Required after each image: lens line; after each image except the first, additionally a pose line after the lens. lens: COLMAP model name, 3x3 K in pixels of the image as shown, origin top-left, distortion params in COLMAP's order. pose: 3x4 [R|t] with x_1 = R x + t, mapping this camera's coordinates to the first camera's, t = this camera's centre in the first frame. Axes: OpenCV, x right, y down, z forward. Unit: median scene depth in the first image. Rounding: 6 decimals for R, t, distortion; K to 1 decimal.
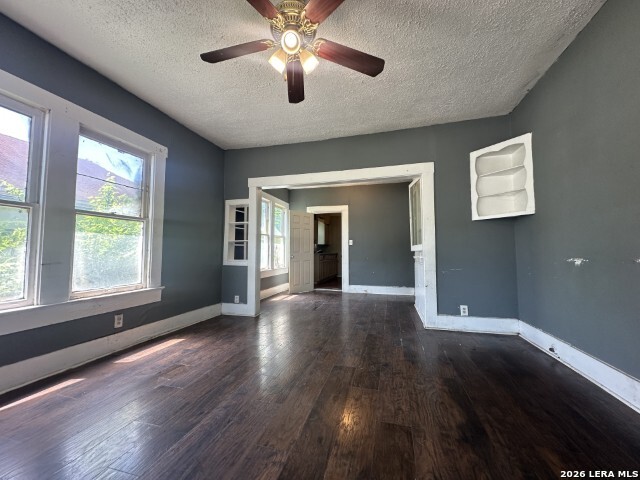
lens RADIAL K [[256.9, 0, 320.0], [0, 256.9, 240.0], [0, 0, 1]] dist [0.001583, 0.000193]
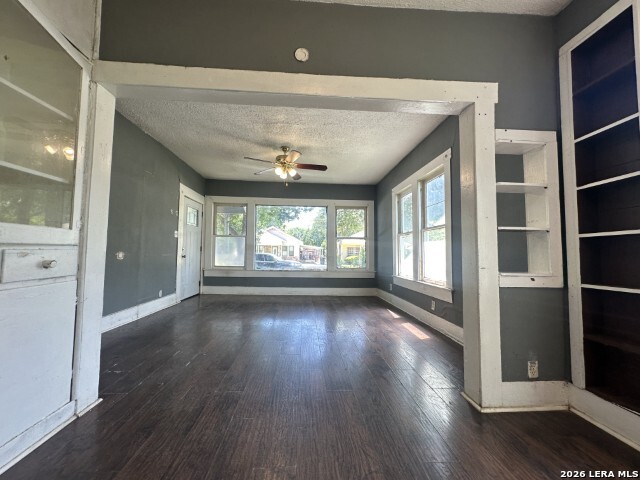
lens RADIAL K [[256.9, 0, 320.0], [0, 256.9, 240.0], [0, 0, 1]] dist [0.001583, 0.000193]
pose [[-0.945726, -0.029189, -0.323652, 0.272972], [0.001765, 0.995482, -0.094936, 0.124241], [0.324961, -0.090355, -0.941401, 2.568917]]
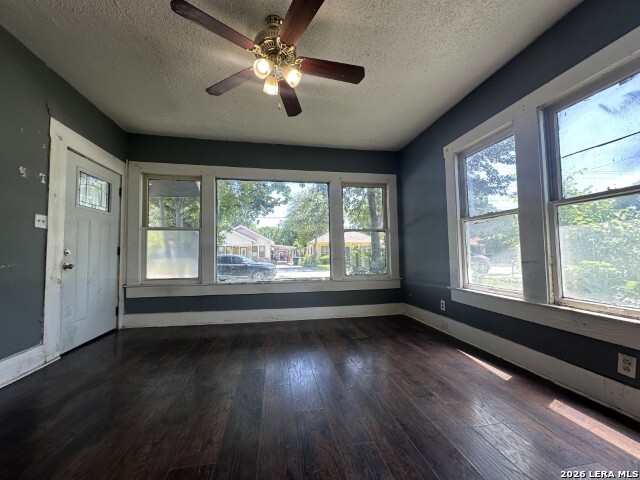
lens RADIAL K [[256.9, 0, 320.0], [0, 256.9, 240.0], [0, 0, 1]] dist [0.001583, 0.000193]
pose [[-0.901563, -0.011757, -0.432488, 0.148049], [0.030814, 0.995347, -0.091293, 0.069751], [0.431549, -0.095633, -0.897006, 1.526054]]
